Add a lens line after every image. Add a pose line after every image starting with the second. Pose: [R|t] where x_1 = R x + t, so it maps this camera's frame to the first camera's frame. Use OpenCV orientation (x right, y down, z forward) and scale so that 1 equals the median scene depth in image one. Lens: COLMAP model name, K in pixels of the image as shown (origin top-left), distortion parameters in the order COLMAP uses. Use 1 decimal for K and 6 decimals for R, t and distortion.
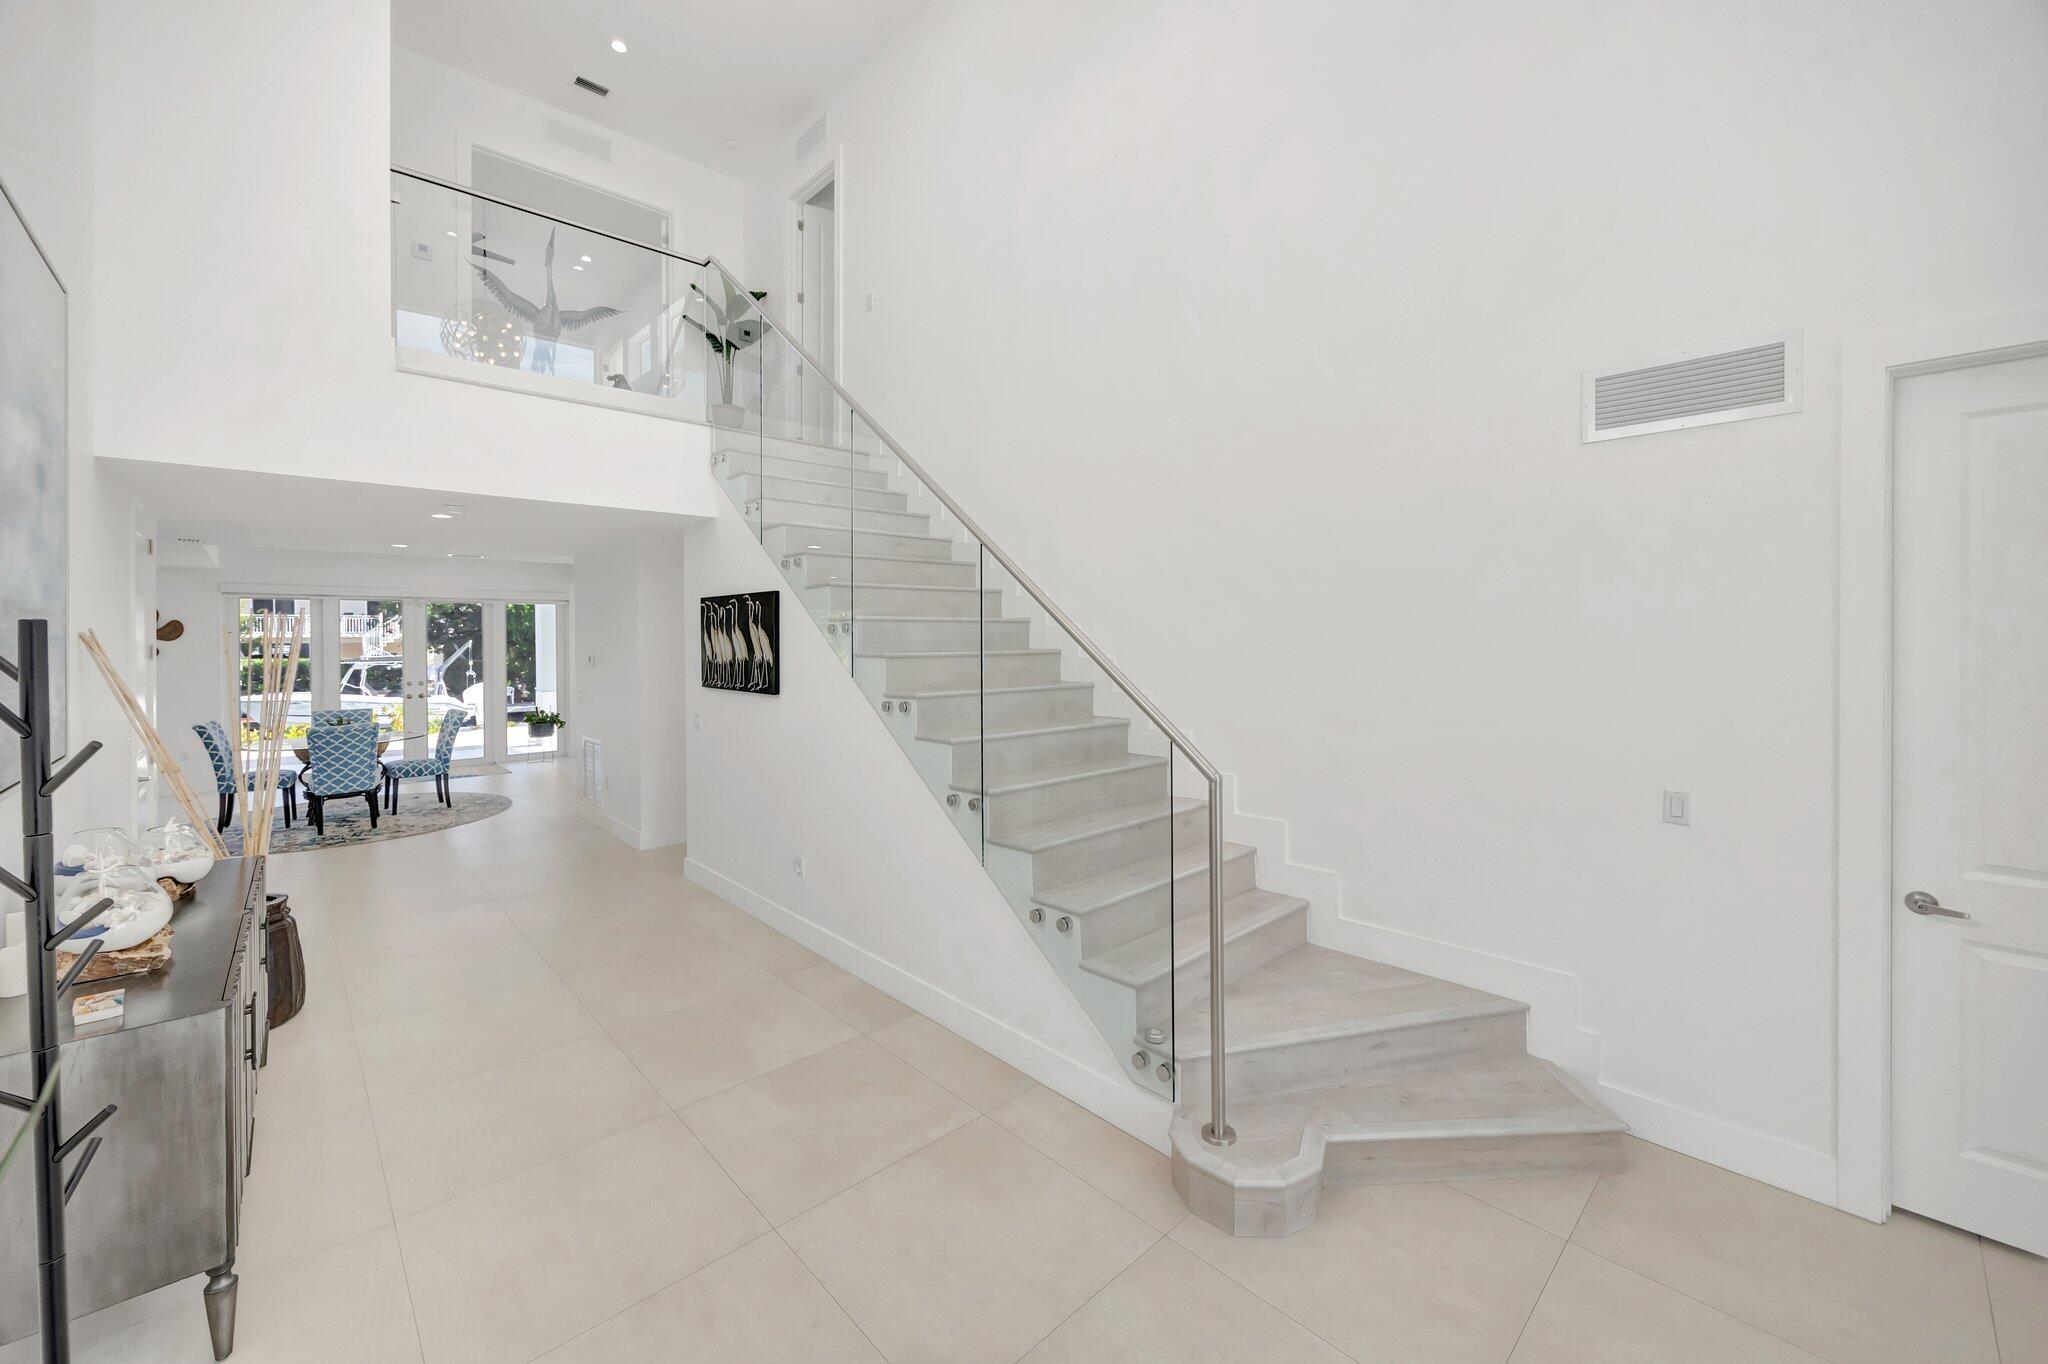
lens RADIAL K [[816.1, 0, 1020.2], [0, 816.1, 645.8], [0, 0, 1]] dist [0.009719, -0.000097]
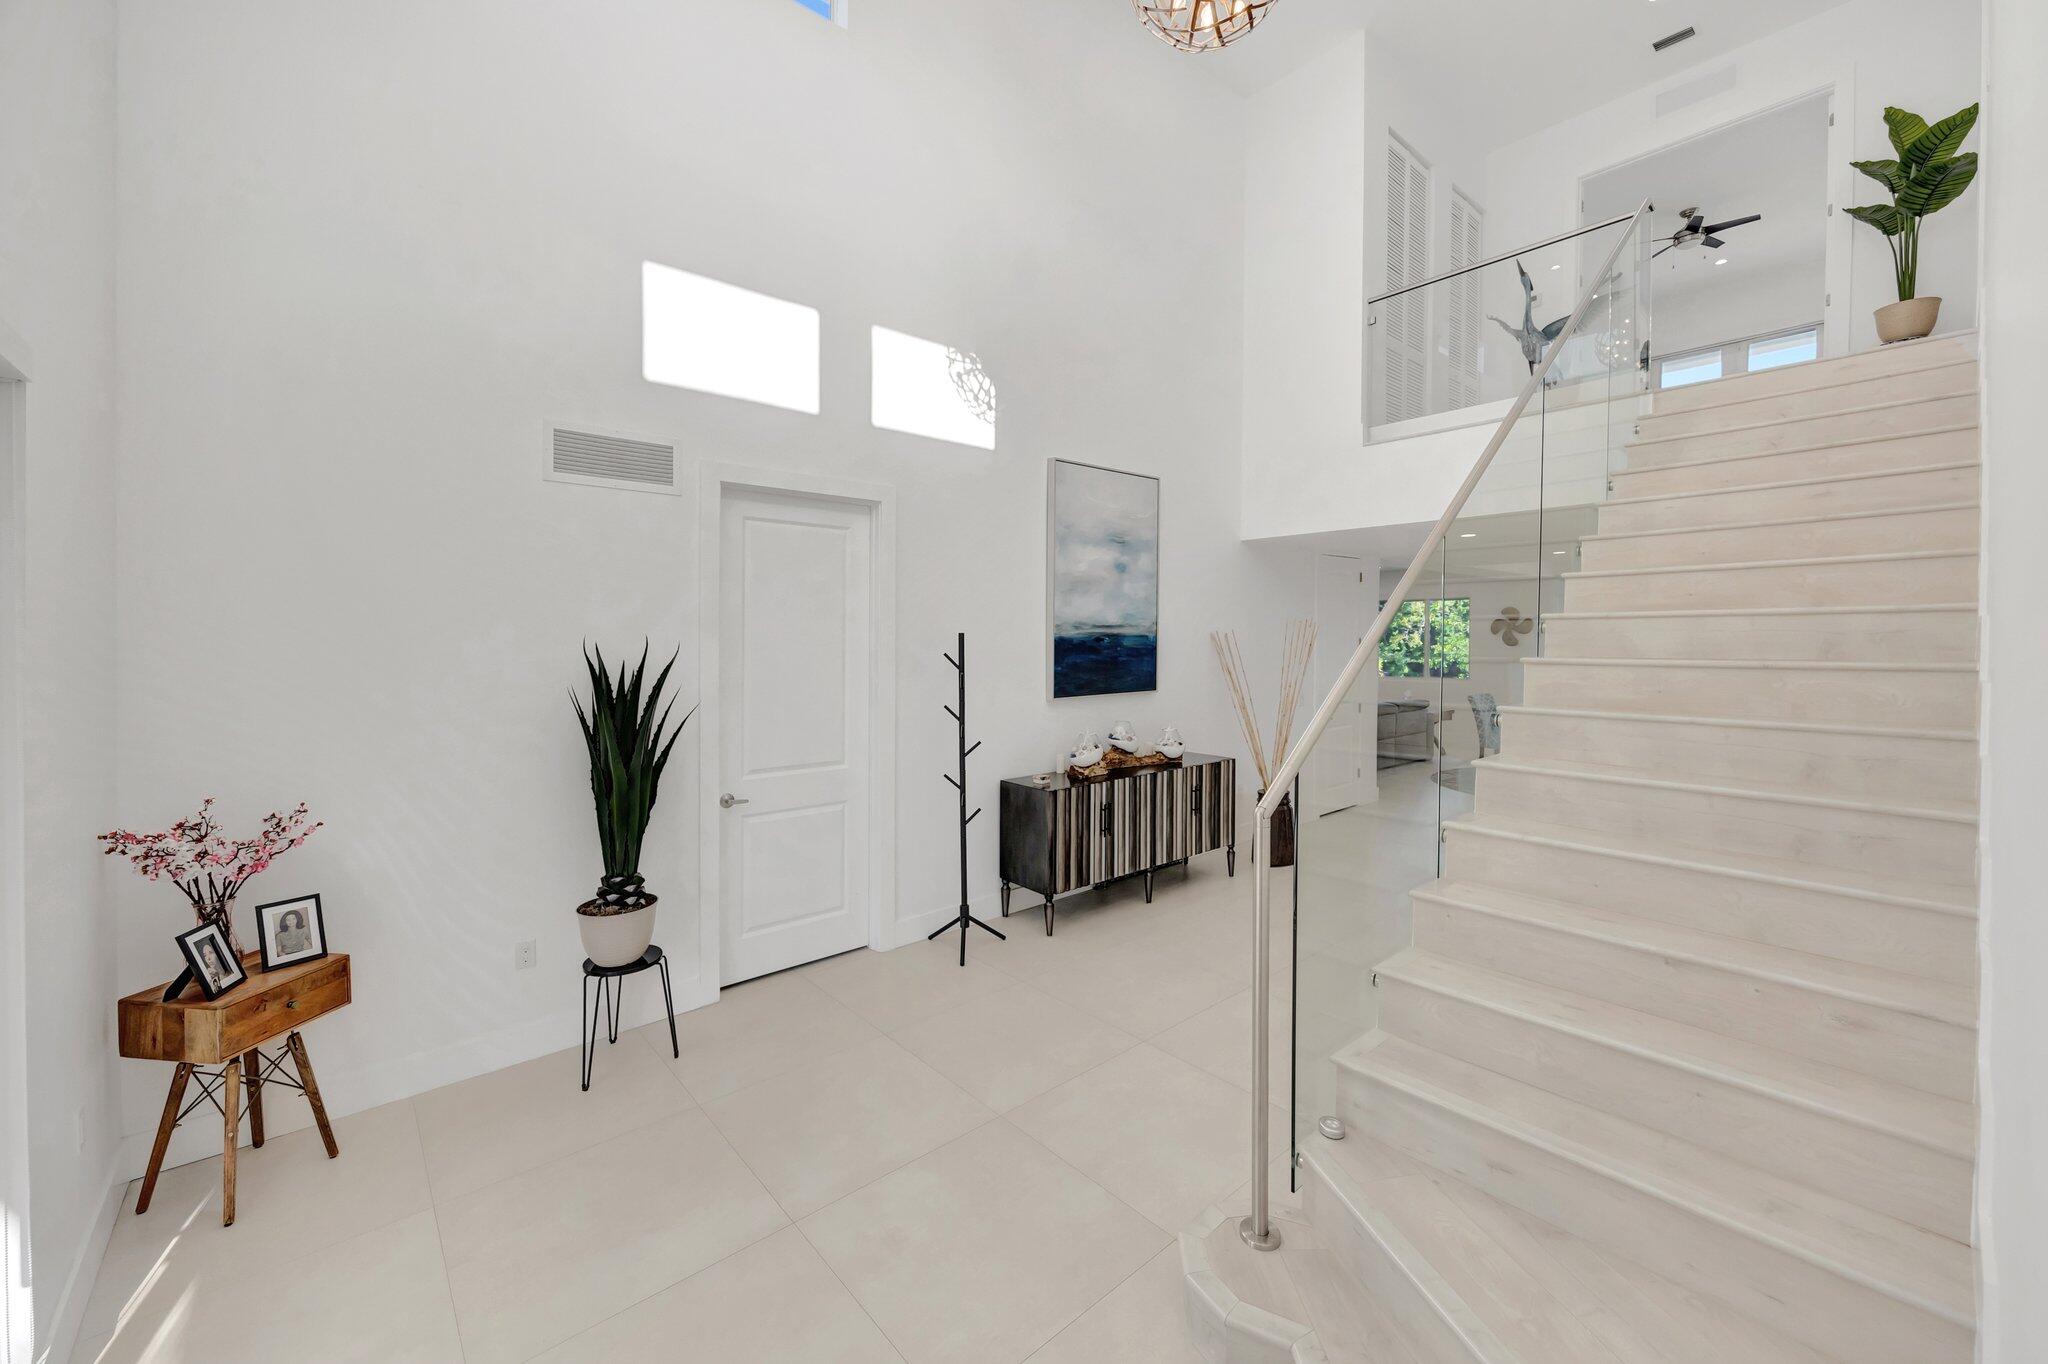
lens RADIAL K [[806.7, 0, 1028.9], [0, 806.7, 634.9], [0, 0, 1]] dist [-0.006230, -0.000260]
pose [[-0.050891, 0.008391, -0.998669, 0.435968], [0.001668, 0.999964, 0.008316, -0.014279], [0.998703, -0.001243, -0.050903, 0.321974]]
